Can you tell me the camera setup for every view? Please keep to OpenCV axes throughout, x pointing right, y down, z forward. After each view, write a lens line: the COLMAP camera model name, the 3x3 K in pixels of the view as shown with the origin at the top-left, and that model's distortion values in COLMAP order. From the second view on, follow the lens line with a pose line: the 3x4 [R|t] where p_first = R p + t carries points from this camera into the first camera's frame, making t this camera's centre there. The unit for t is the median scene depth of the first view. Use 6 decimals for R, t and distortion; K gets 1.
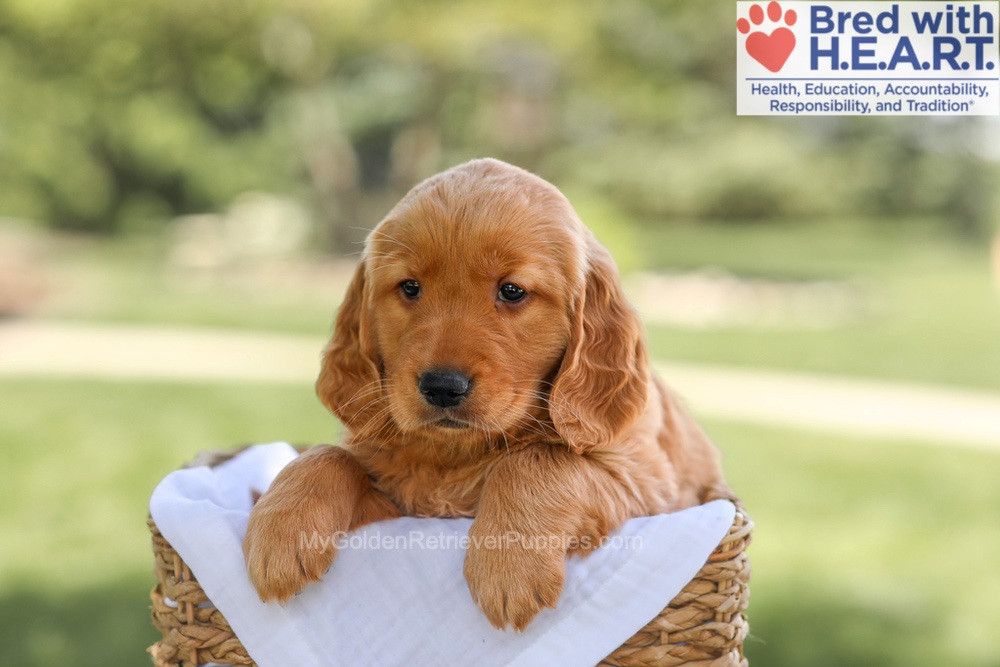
lens RADIAL K [[3109.3, 0, 498.1], [0, 3109.3, 332.2], [0, 0, 1]] dist [0.133386, 0.000000]
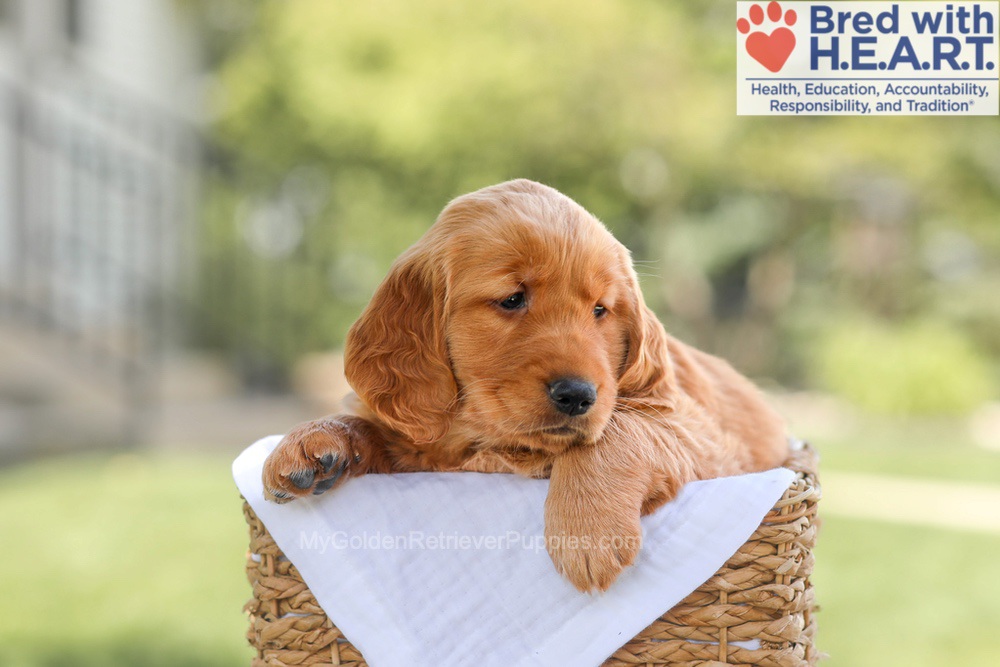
lens RADIAL K [[3109.3, 0, 497.0], [0, 3109.3, 336.4], [0, 0, 1]] dist [0.133386, 0.000000]
pose [[0.991443, 0.006879, -0.130357, 0.111136], [-0.013240, 0.998760, -0.047998, 0.061479], [0.129865, 0.049313, 0.990305, -0.030964]]
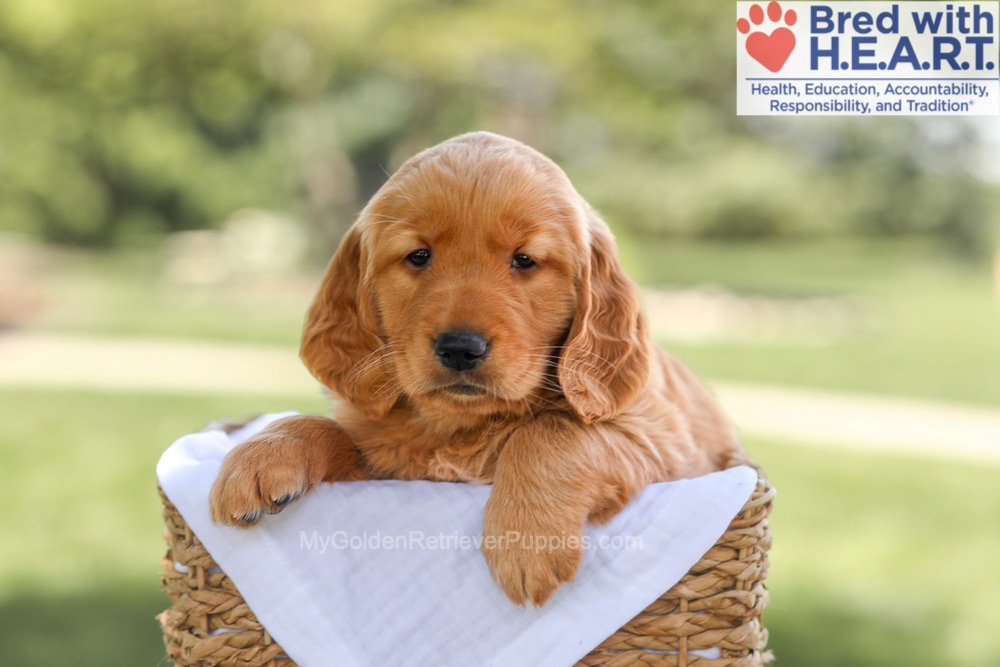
lens RADIAL K [[3109.3, 0, 508.3], [0, 3109.3, 326.8], [0, 0, 1]] dist [0.133386, 0.000000]
pose [[0.999972, 0.005254, 0.005319, -0.007620], [-0.005201, 0.999936, -0.010002, 0.020149], [-0.005371, 0.009974, 0.999936, 0.018108]]
